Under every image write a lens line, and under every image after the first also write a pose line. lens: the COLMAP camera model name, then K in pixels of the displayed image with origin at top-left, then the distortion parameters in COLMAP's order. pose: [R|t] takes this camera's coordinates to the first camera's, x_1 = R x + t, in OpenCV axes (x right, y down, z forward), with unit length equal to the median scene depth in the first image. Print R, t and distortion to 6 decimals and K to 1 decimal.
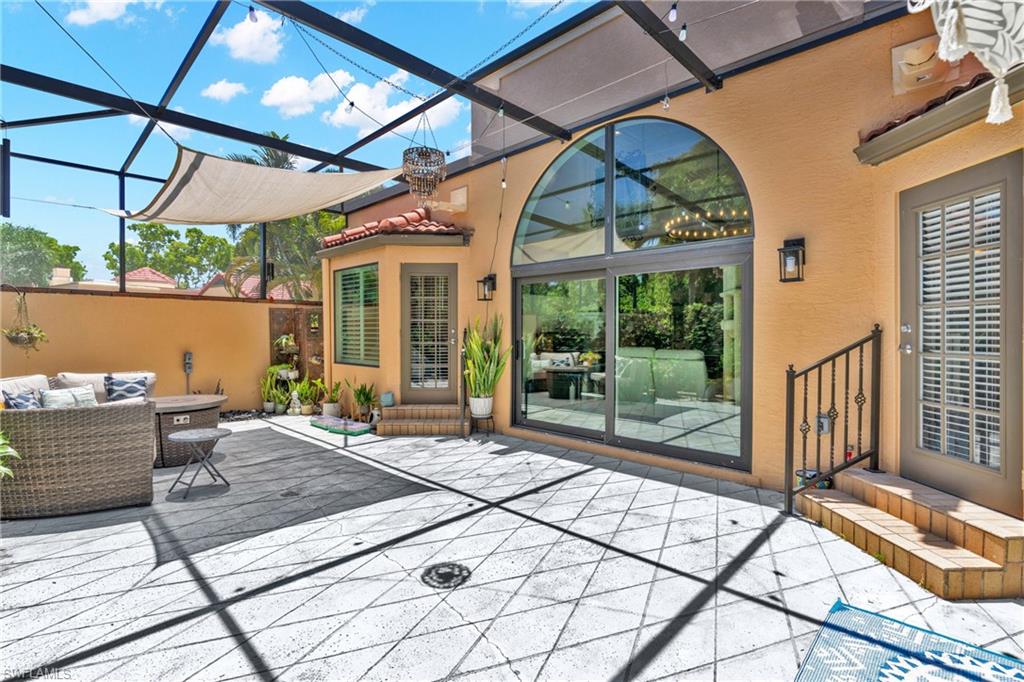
lens RADIAL K [[473.5, 0, 516.0], [0, 473.5, 337.2], [0, 0, 1]] dist [-0.007072, 0.001097]
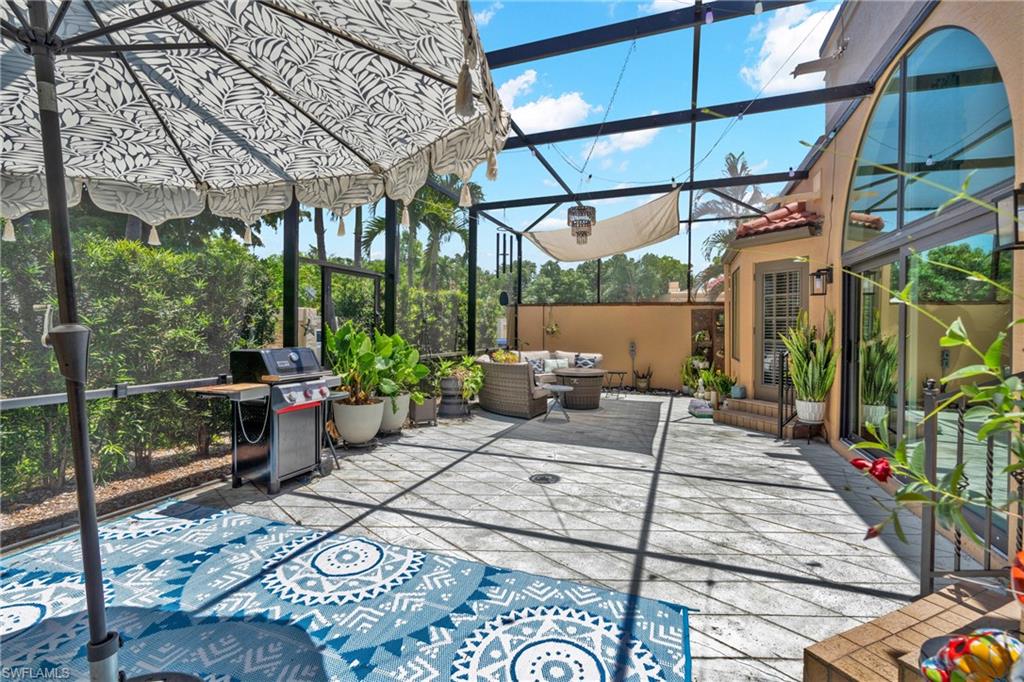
lens RADIAL K [[473.5, 0, 508.5], [0, 473.5, 338.0], [0, 0, 1]] dist [-0.007072, 0.001097]
pose [[0.392873, 0.023434, -0.919294, 0.608713], [-0.015539, 0.999702, 0.018843, -0.004150], [0.919461, 0.006882, 0.393120, 0.115577]]
